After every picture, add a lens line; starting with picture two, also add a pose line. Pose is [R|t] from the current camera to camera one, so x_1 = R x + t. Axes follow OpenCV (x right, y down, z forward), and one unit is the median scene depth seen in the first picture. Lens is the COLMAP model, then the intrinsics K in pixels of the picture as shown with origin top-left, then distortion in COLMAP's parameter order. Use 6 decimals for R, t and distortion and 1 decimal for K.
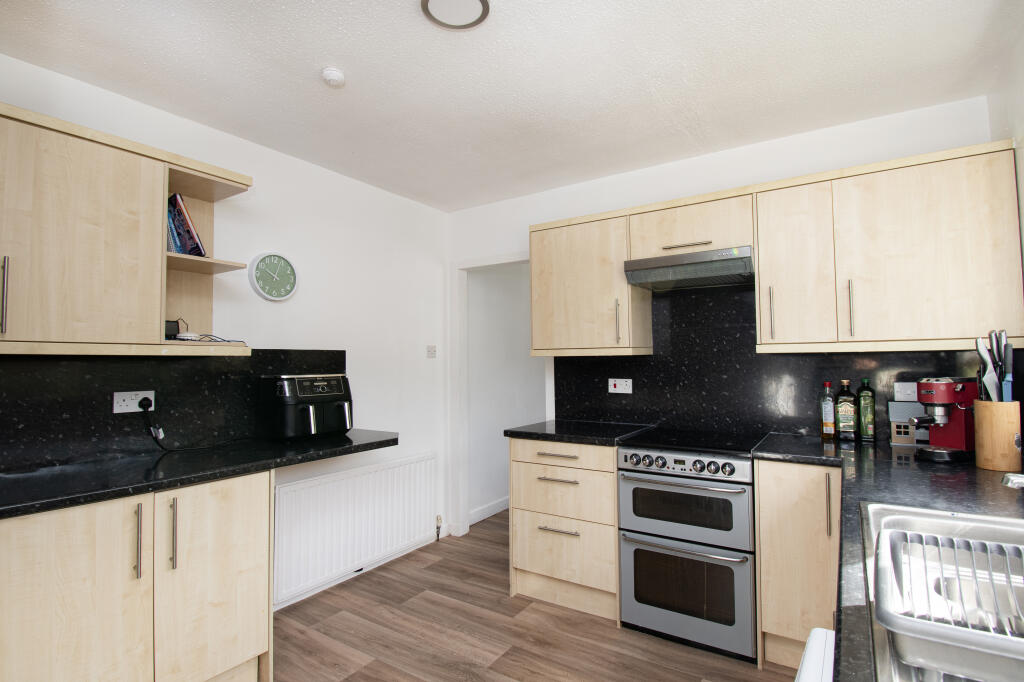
lens RADIAL K [[492.2, 0, 513.5], [0, 492.2, 342.6], [0, 0, 1]] dist [0.004232, -0.000525]
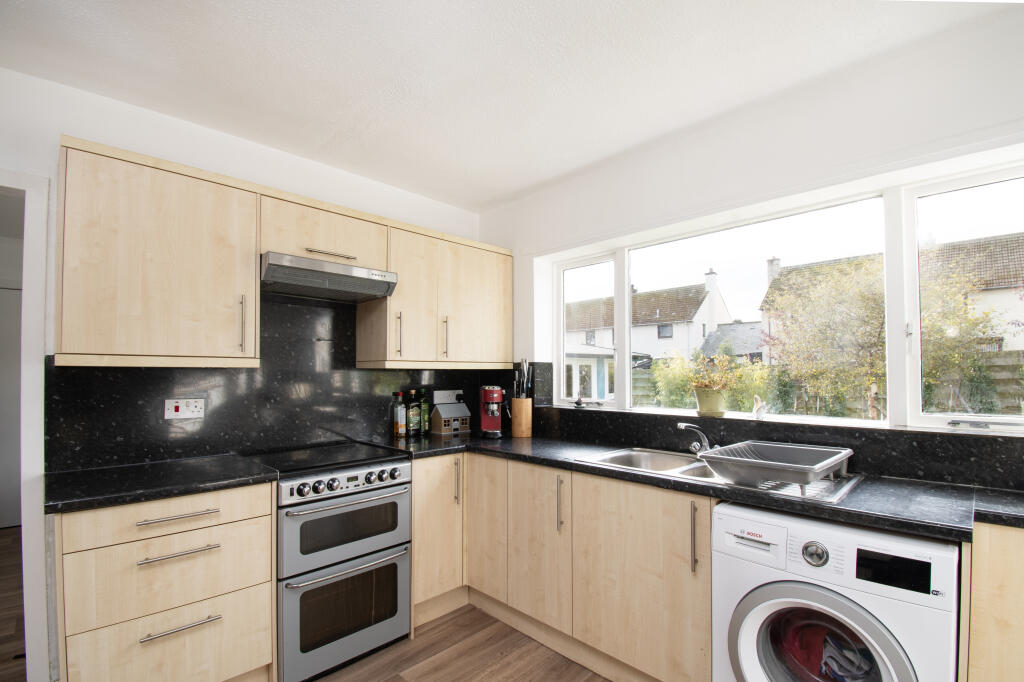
lens RADIAL K [[462.0, 0, 526.0], [0, 462.0, 363.5], [0, 0, 1]] dist [-0.002409, -0.003133]
pose [[0.208384, 0.029996, 0.977587, -0.481919], [-0.038506, 0.999006, -0.022445, 0.022301], [-0.977289, -0.032965, 0.209332, 0.478851]]
